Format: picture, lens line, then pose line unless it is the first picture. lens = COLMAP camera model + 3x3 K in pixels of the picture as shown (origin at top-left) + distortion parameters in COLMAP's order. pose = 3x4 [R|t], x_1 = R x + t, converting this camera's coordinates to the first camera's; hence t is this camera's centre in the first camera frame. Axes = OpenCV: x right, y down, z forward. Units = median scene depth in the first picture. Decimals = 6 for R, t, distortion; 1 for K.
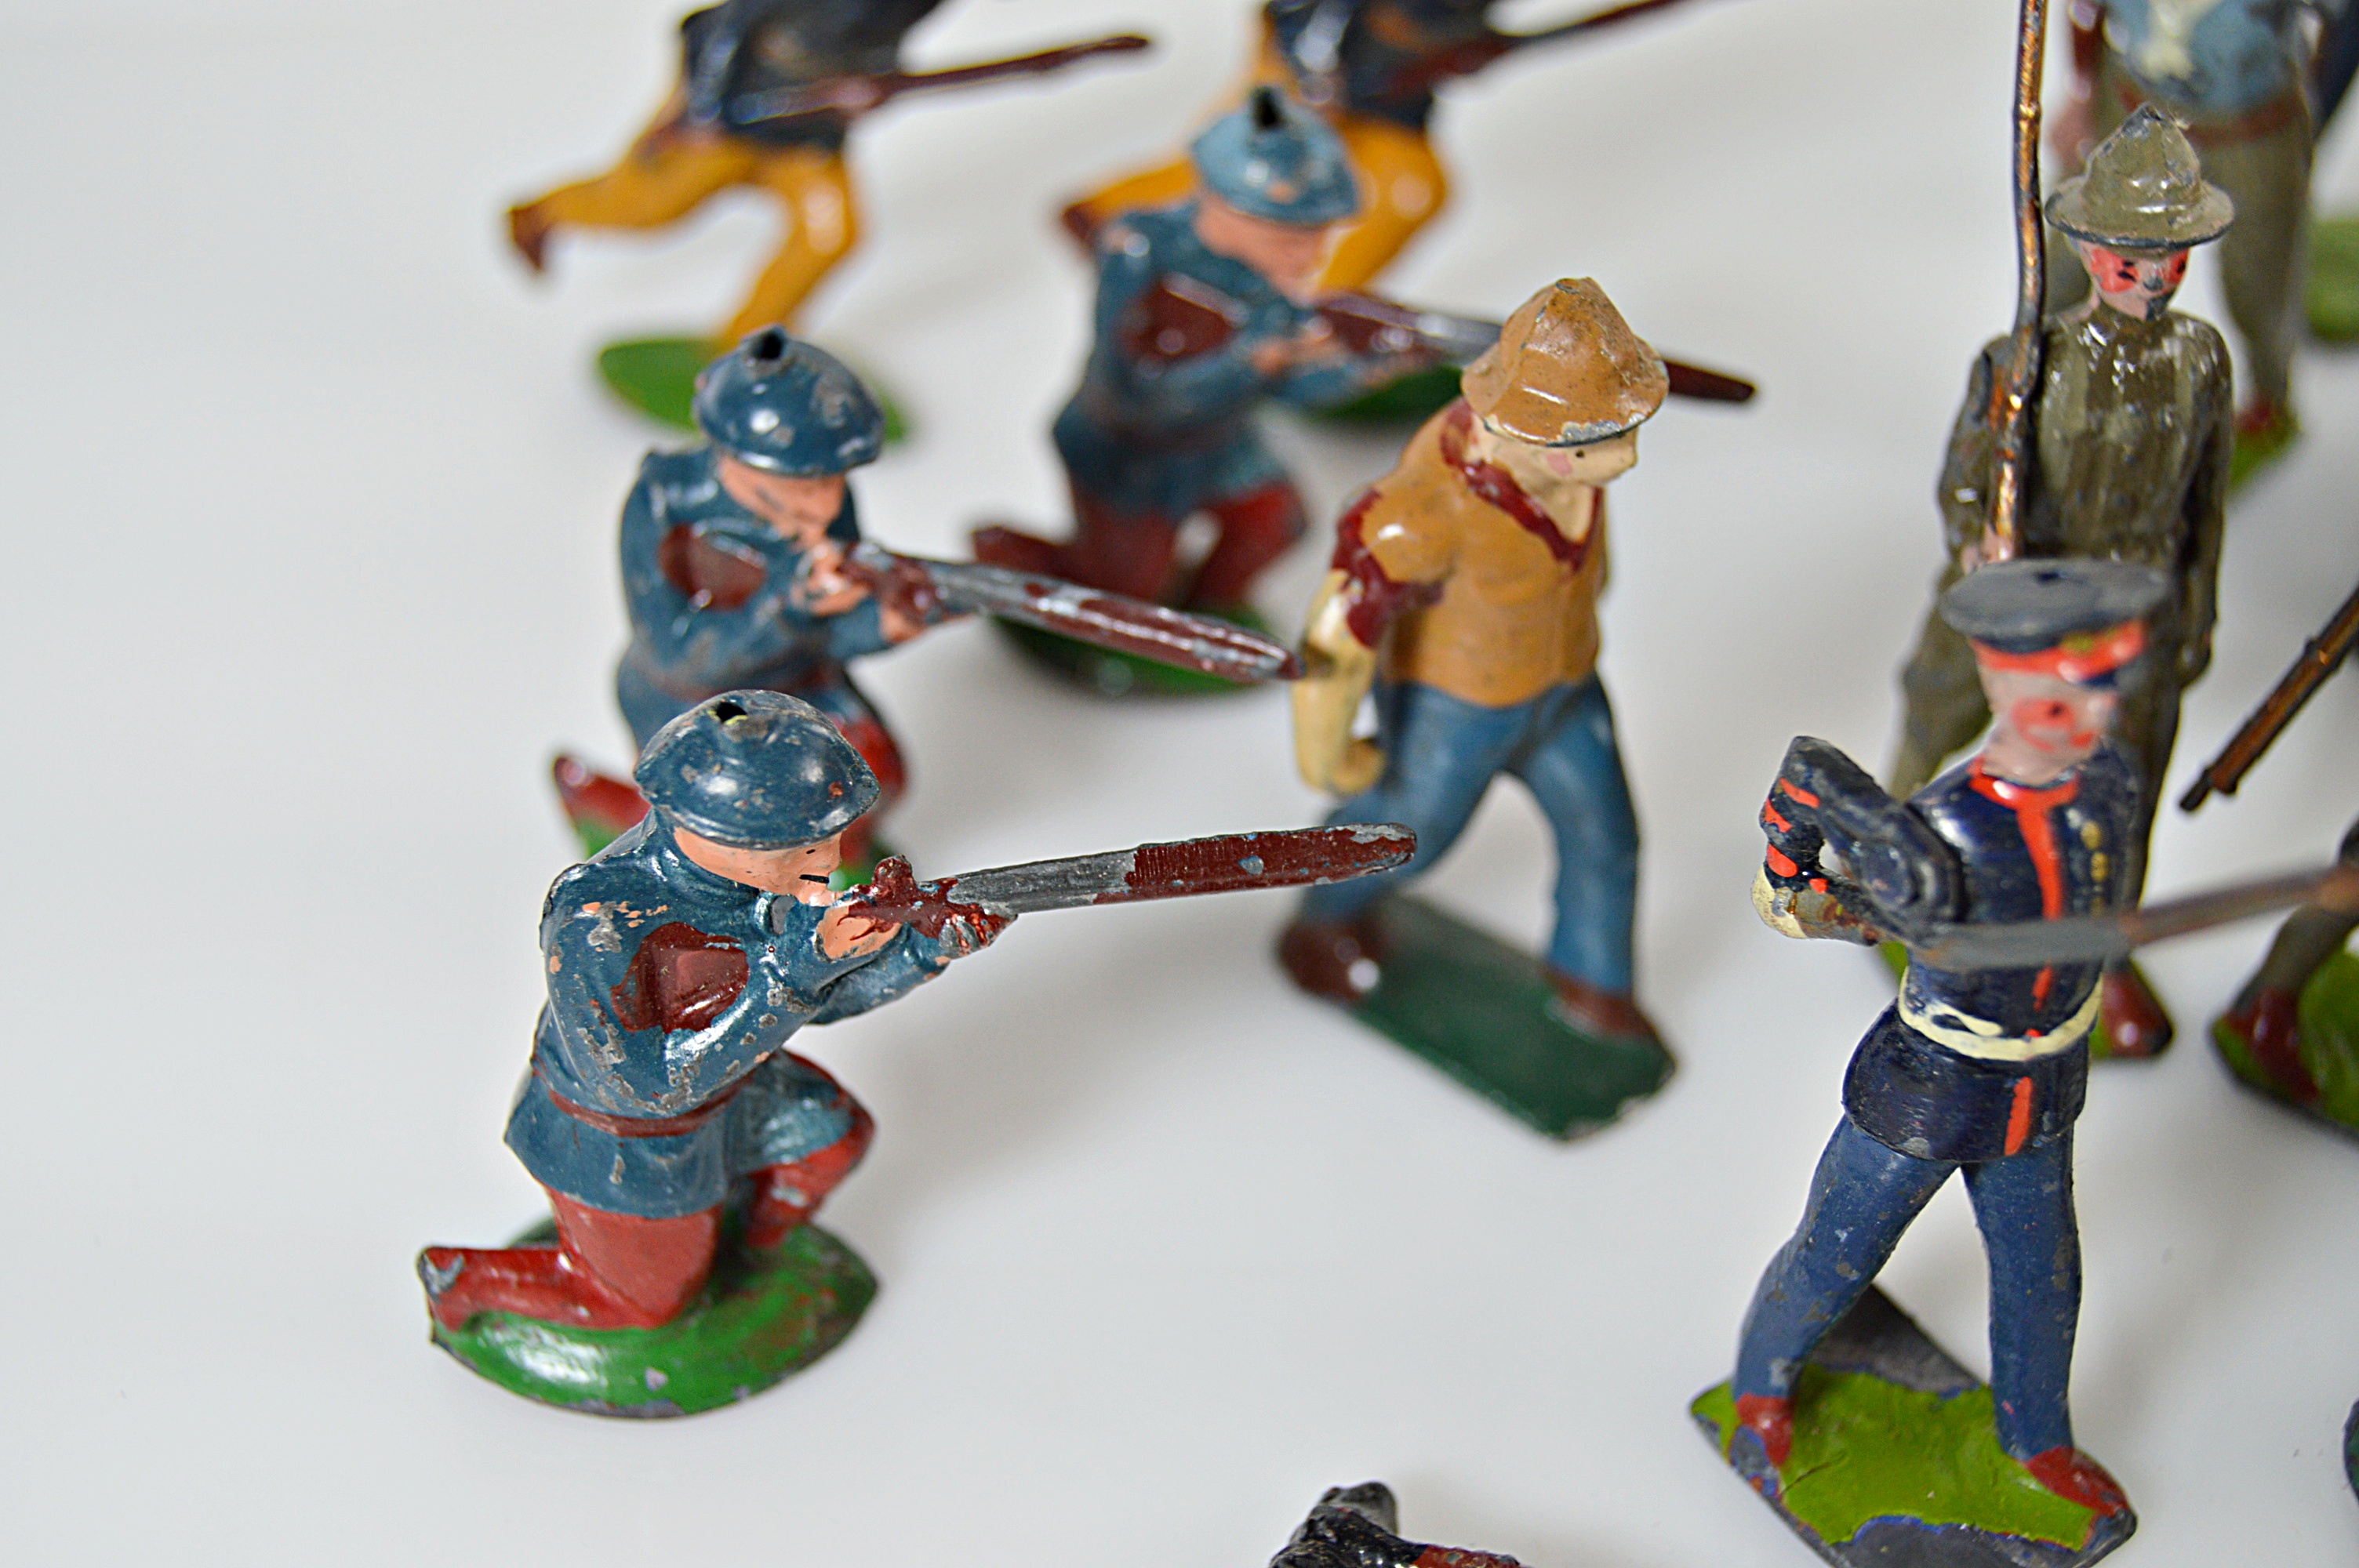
lens RADIAL K [[3372.4, 0, 1179.5], [0, 3372.4, 784.0], [0, 0, 1]] dist [-0.006275, -0.081993]
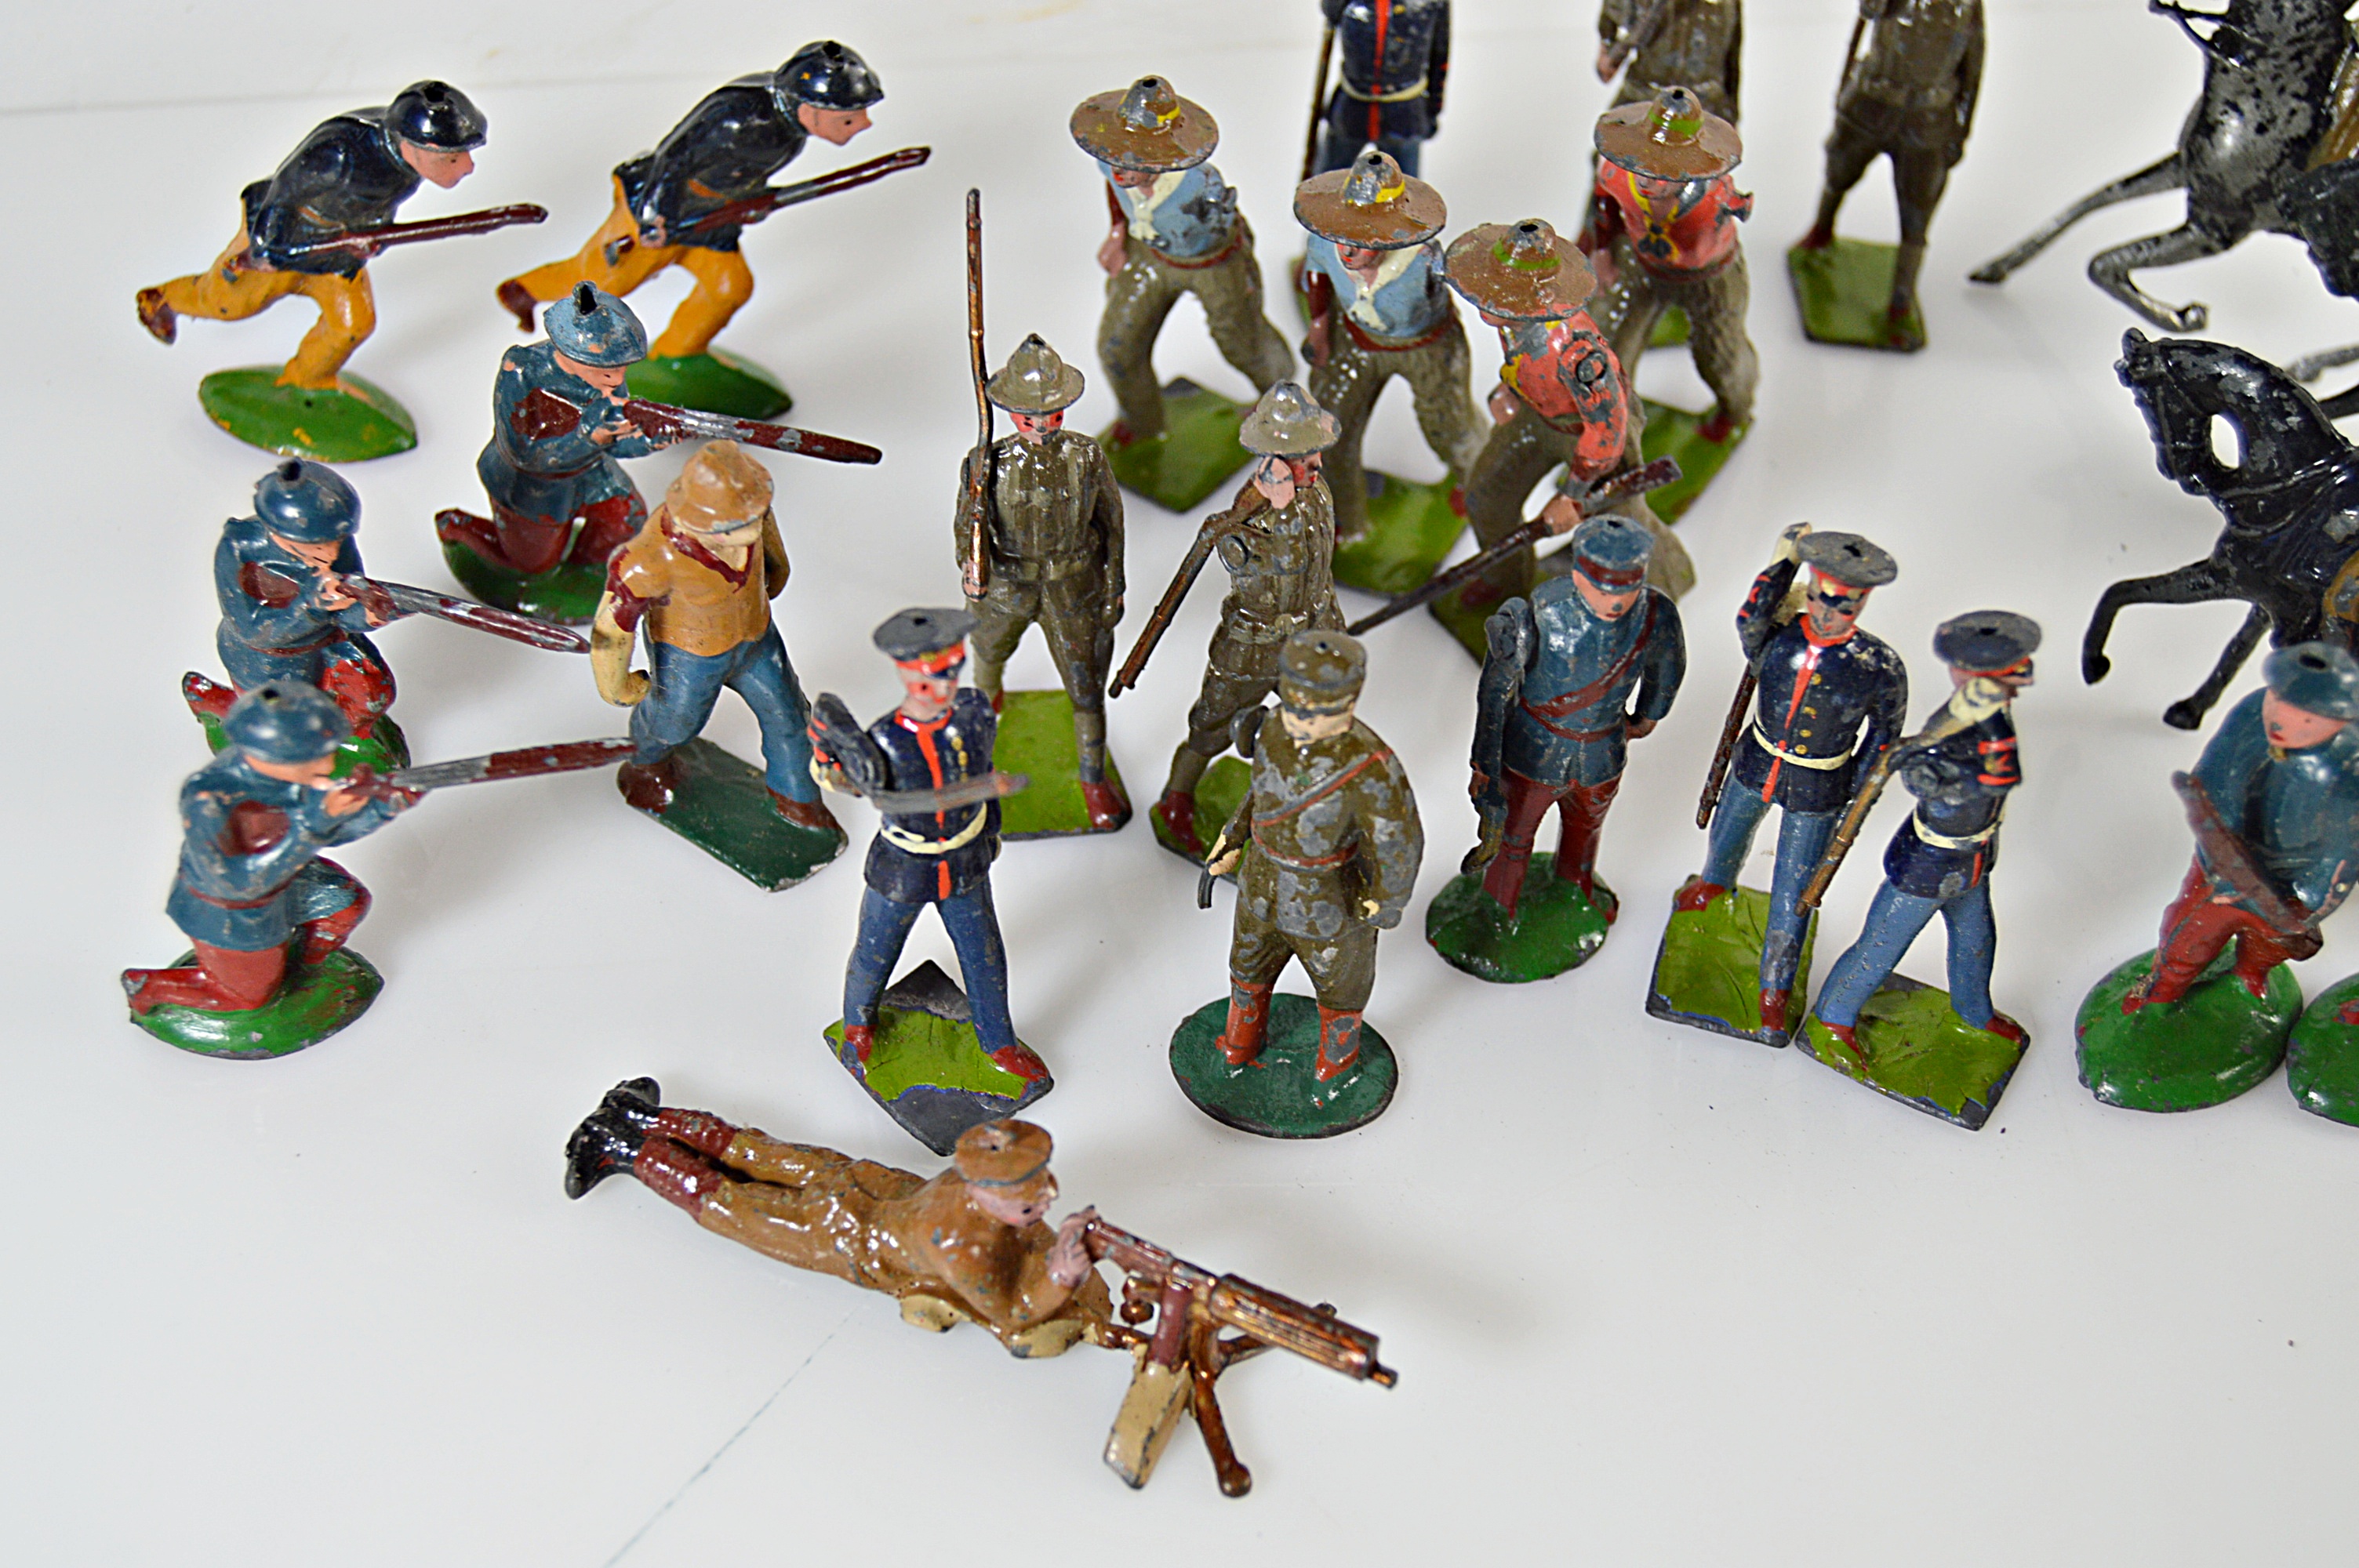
lens RADIAL K [[3500.2, 0, 1179.5], [0, 3500.2, 784.0], [0, 0, 1]] dist [-0.006468, -0.063134]
pose [[0.996514, -0.029546, 0.078020, 0.203551], [0.021474, 0.994517, 0.102346, -0.146226], [-0.080616, -0.100314, 0.991685, -0.925757]]
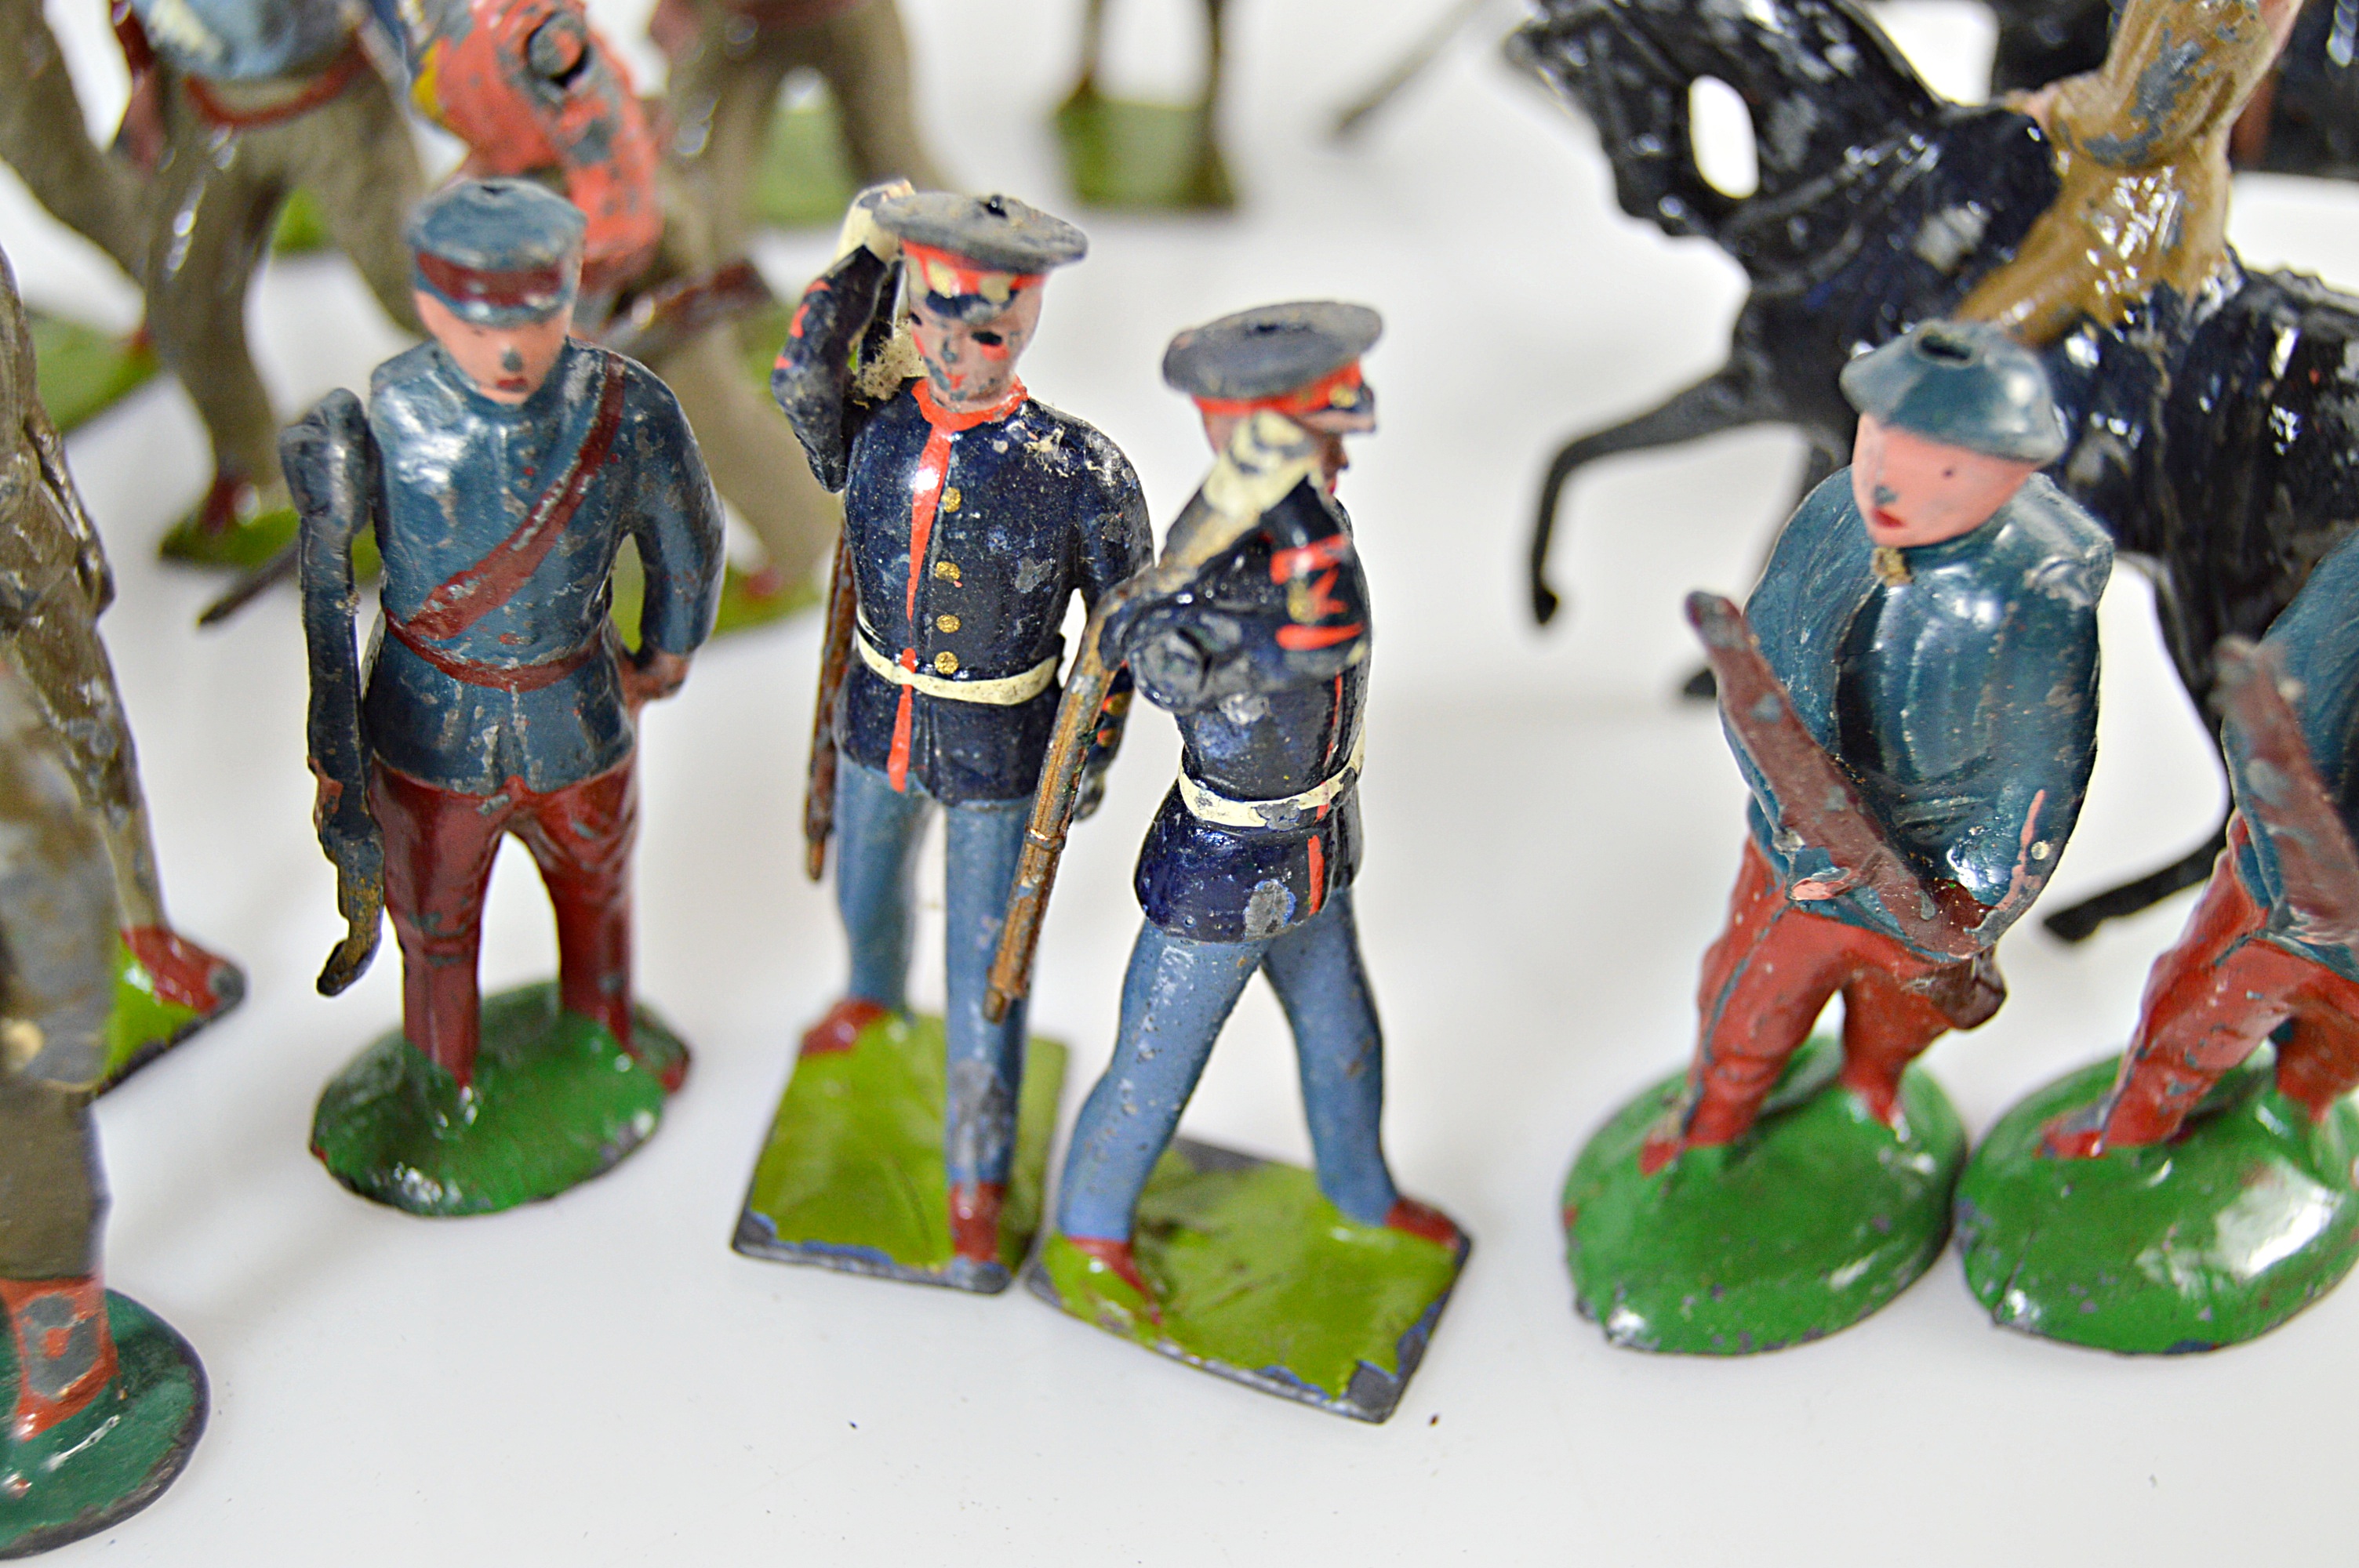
lens RADIAL K [[3372.4, 0, 1179.5], [0, 3372.4, 784.0], [0, 0, 1]] dist [-0.006275, -0.081993]
pose [[0.974701, -0.083942, 0.207150, 0.554599], [0.090160, 0.995711, -0.020747, 0.089387], [-0.204520, 0.038899, 0.978089, 0.027165]]
